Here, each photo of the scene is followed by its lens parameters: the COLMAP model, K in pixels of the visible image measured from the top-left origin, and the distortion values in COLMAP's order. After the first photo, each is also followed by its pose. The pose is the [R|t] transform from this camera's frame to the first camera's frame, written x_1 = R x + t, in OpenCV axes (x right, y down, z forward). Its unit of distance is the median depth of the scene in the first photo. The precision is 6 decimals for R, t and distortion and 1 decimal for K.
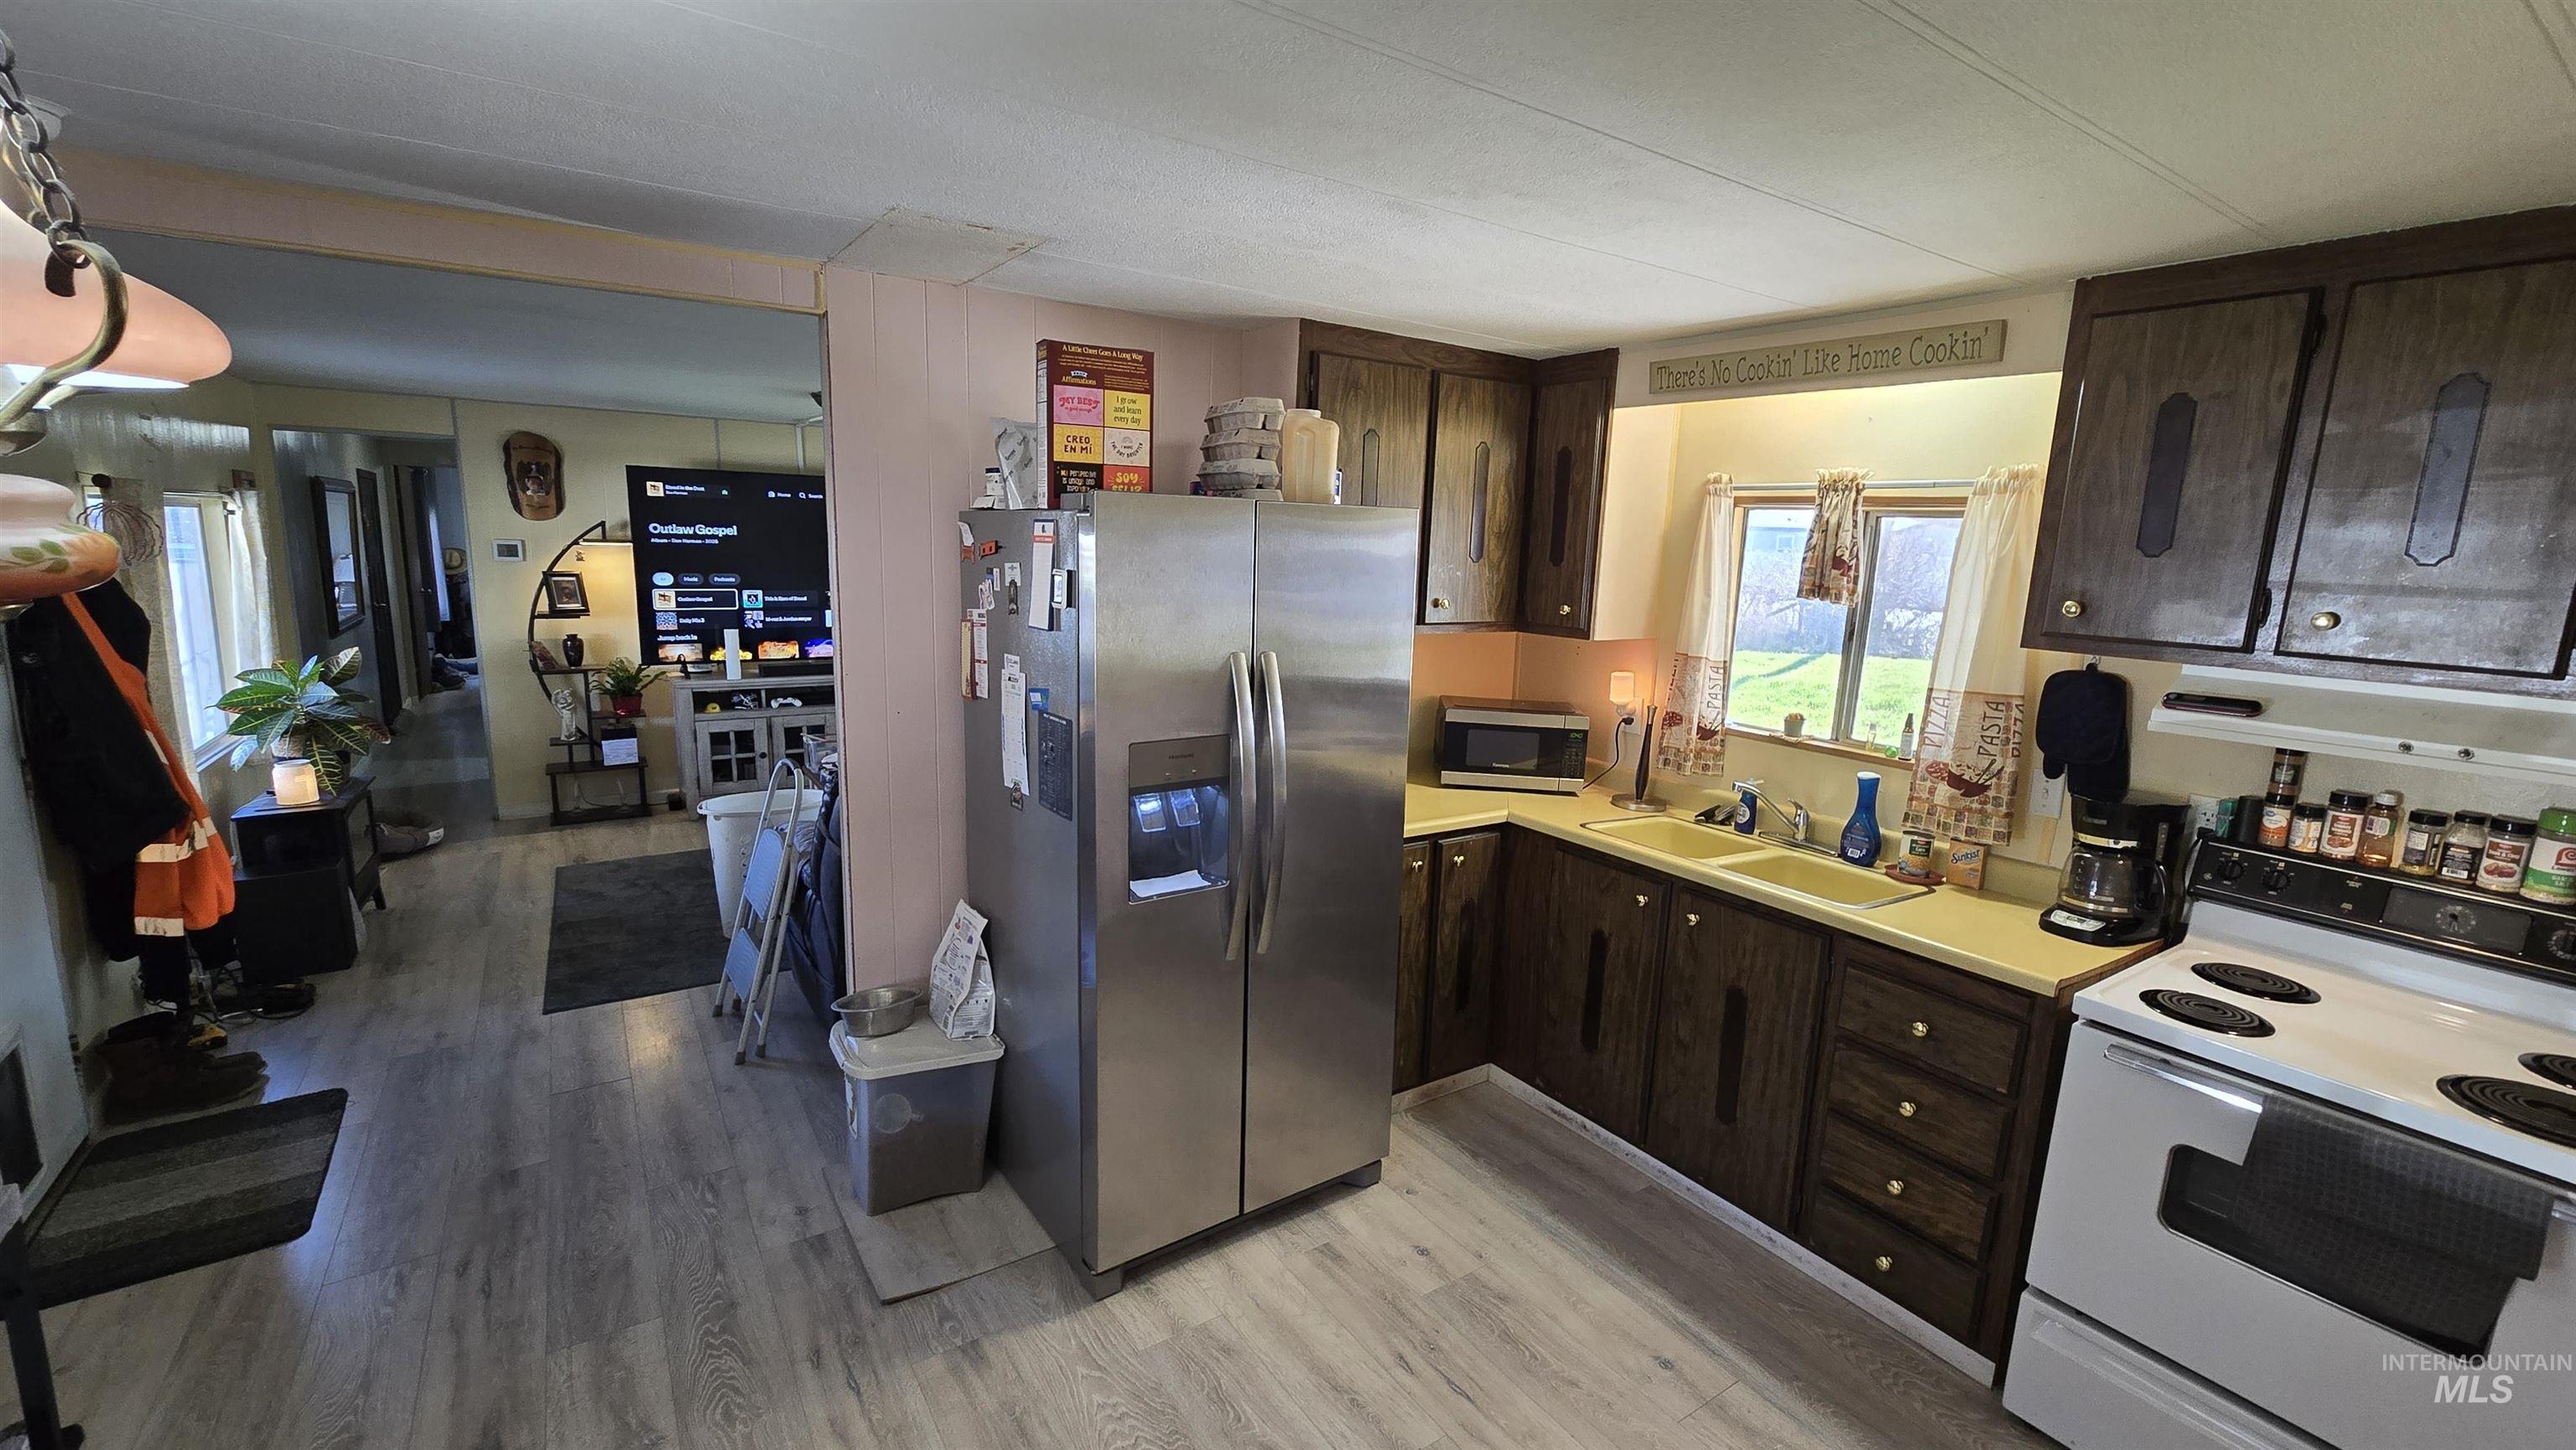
lens RADIAL K [[1059.6, 0, 1301.9], [0, 1059.6, 724.0], [0, 0, 1]] dist [0.000012, 0.001091]
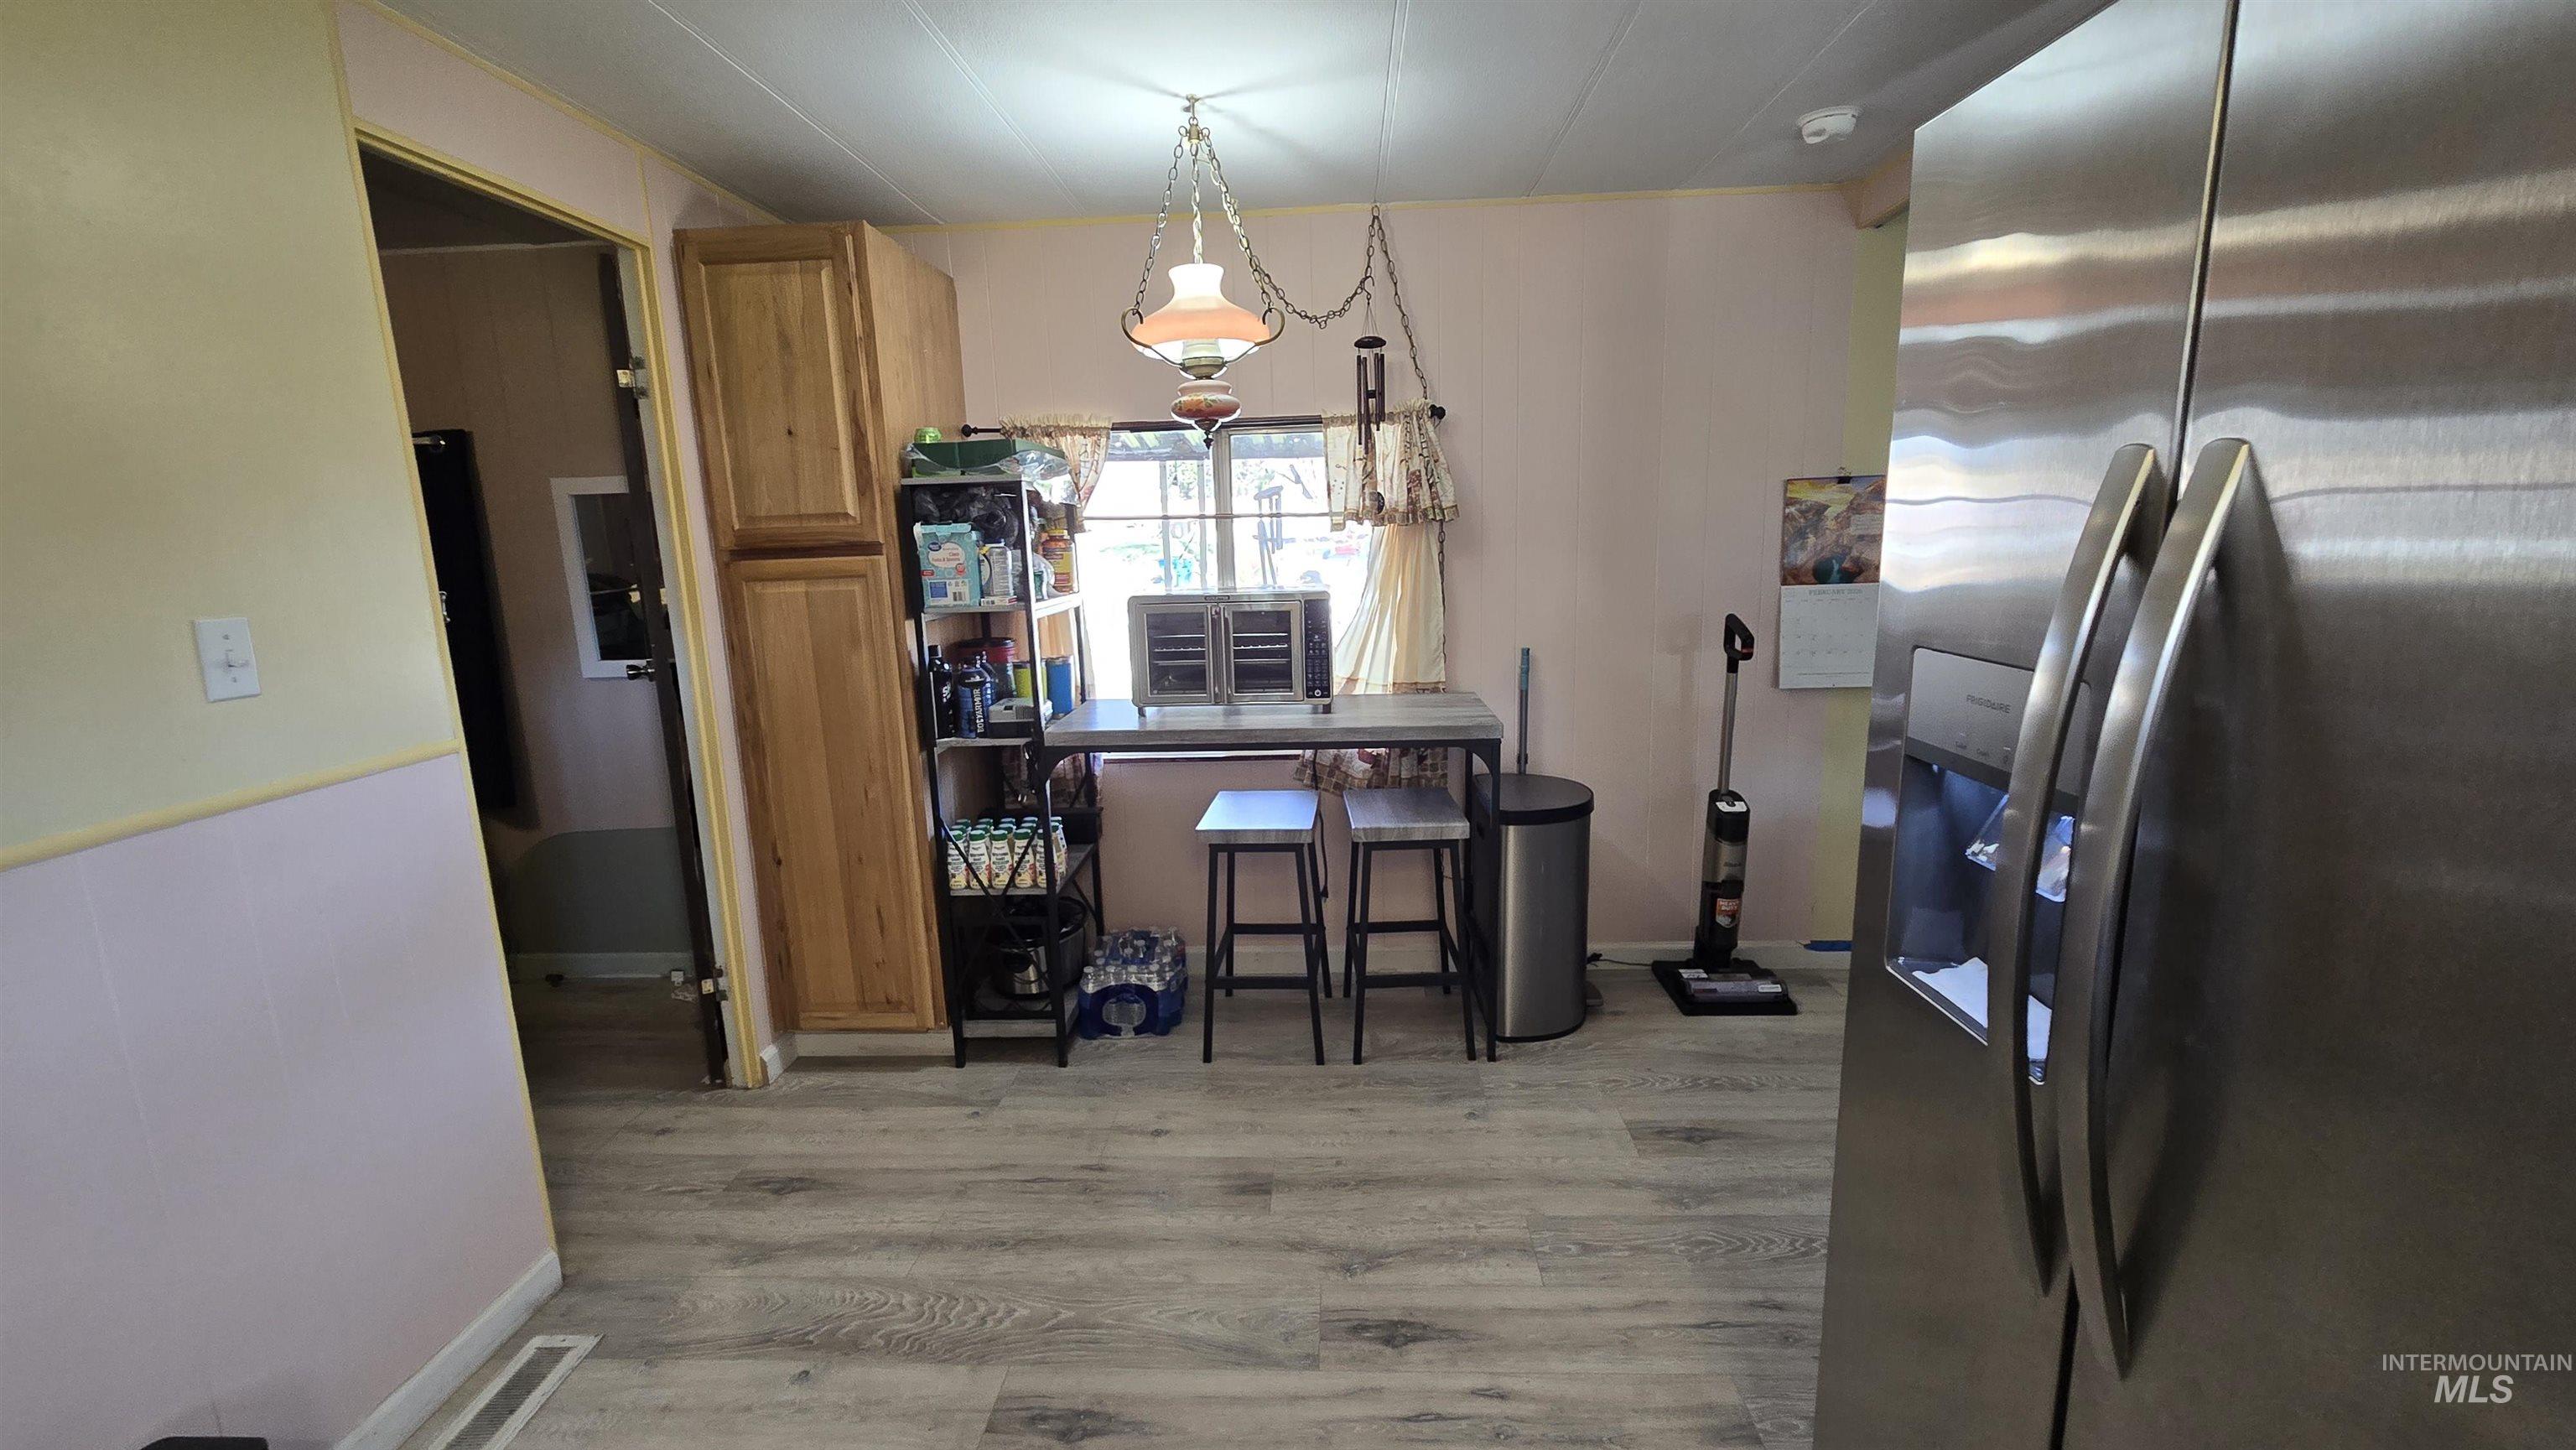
lens RADIAL K [[1059.6, 0, 1280.5], [0, 1059.6, 719.2], [0, 0, 1]] dist [0.000012, 0.001091]
pose [[-0.609439, 0.126127, -0.782736, 0.332801], [-0.128897, 0.958368, 0.254787, -0.026073], [0.782285, 0.256169, -0.567810, 0.869417]]
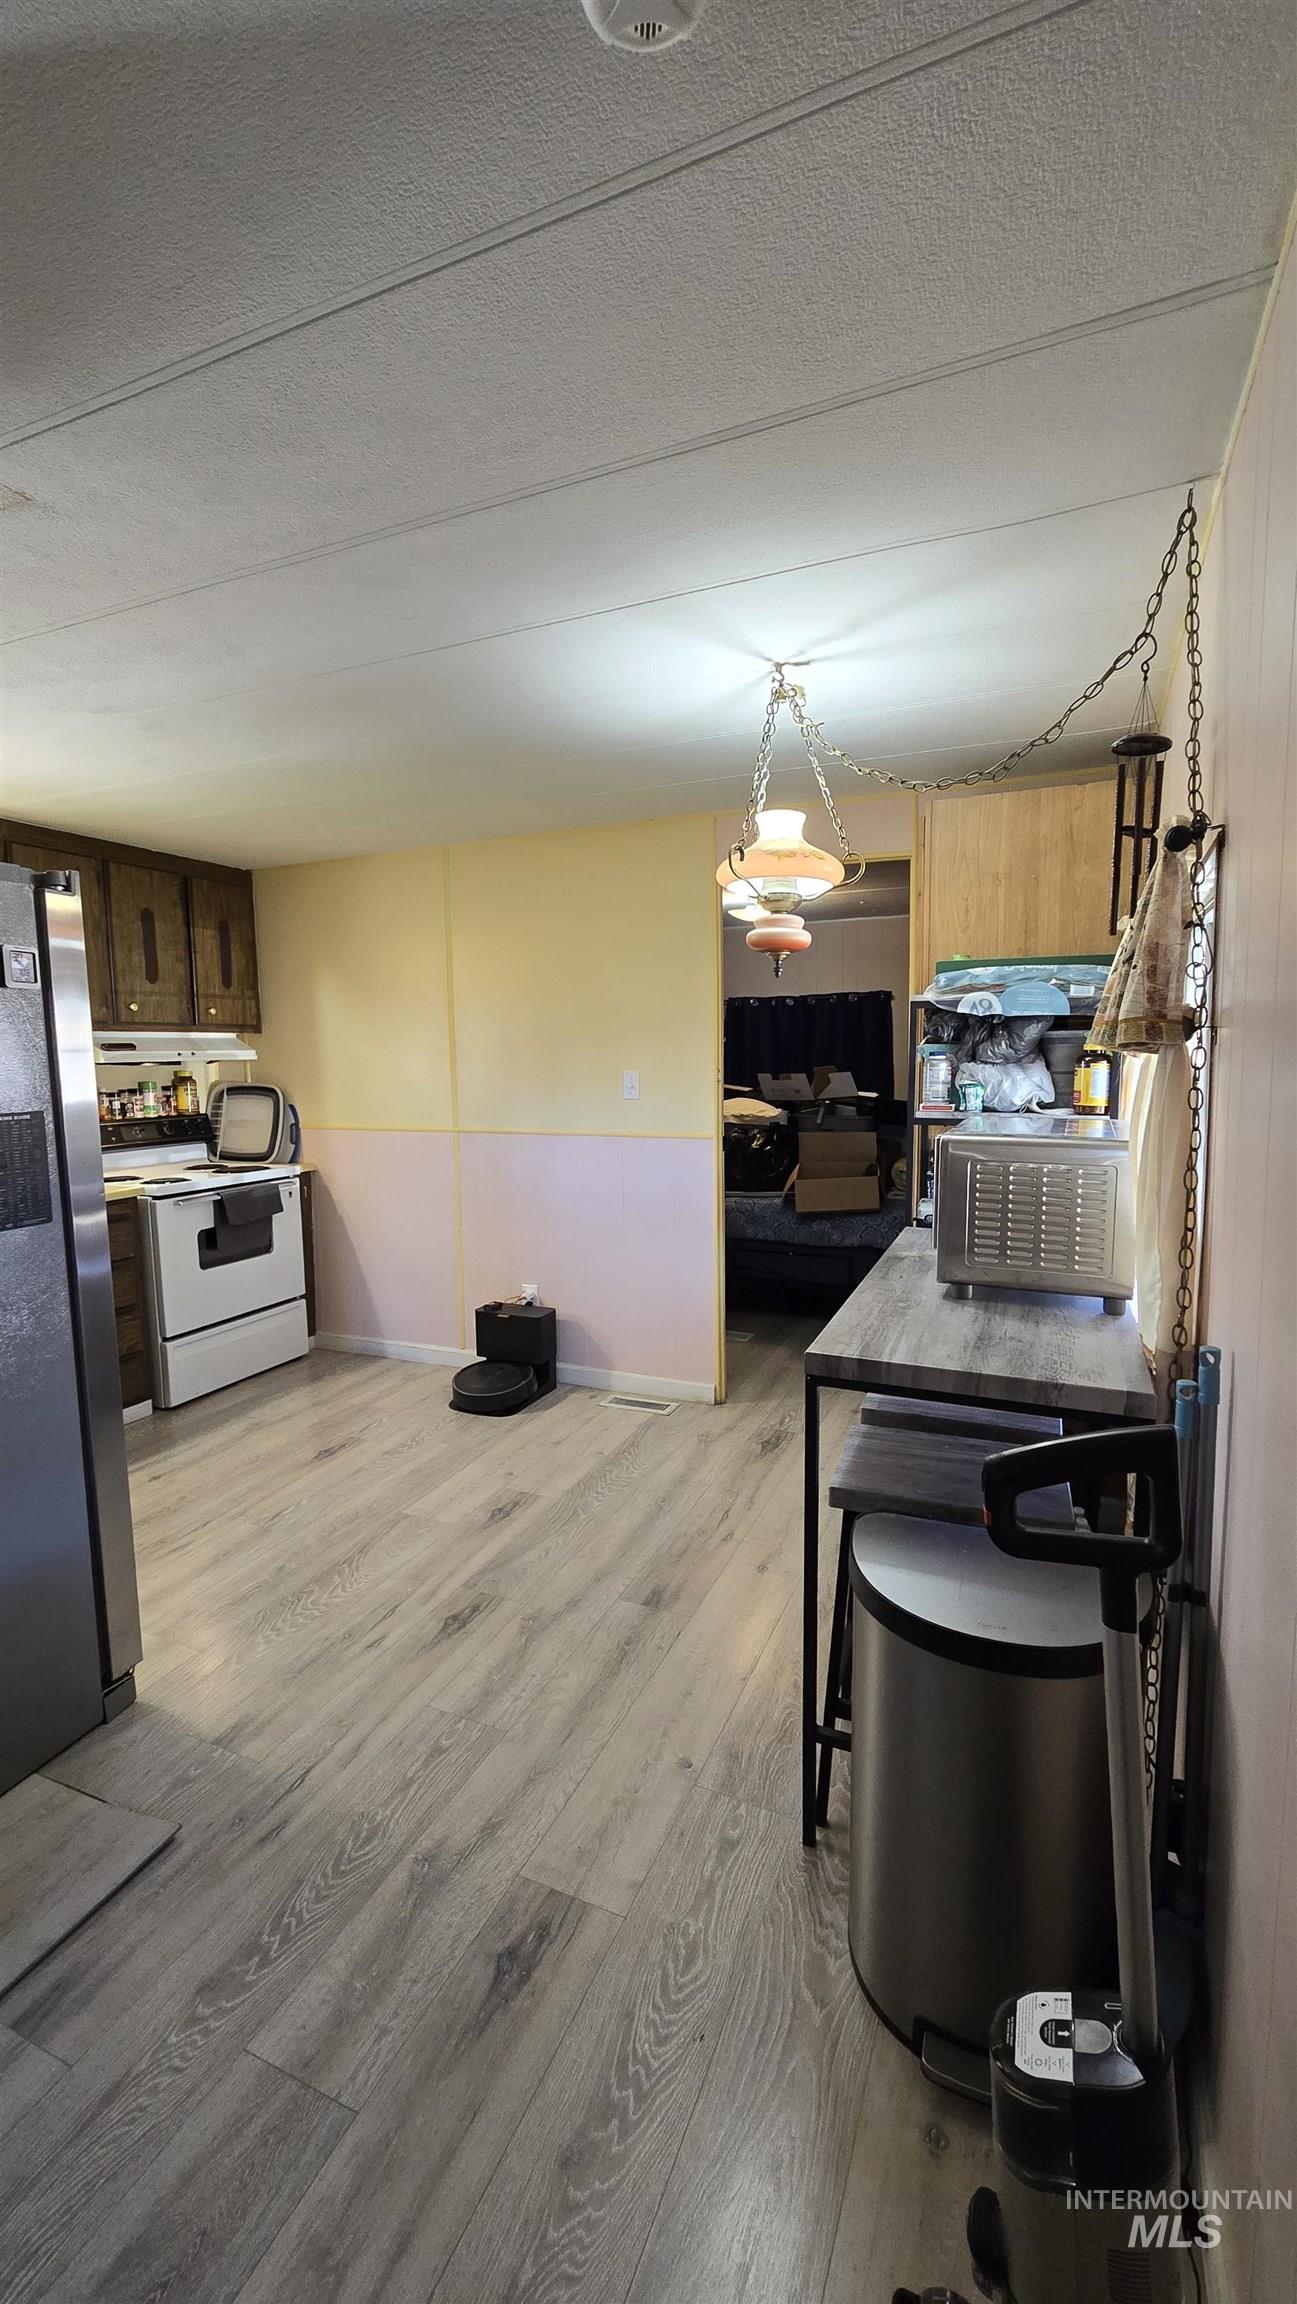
lens RADIAL K [[947.6, 0, 658.9], [0, 947.6, 1150.2], [0, 0, 1]] dist [0.000012, 0.001091]
pose [[-0.531236, -0.115233, 0.839350, -1.007056], [0.143163, 0.964251, 0.222990, -0.064733], [-0.835040, 0.238625, -0.495748, 0.811783]]
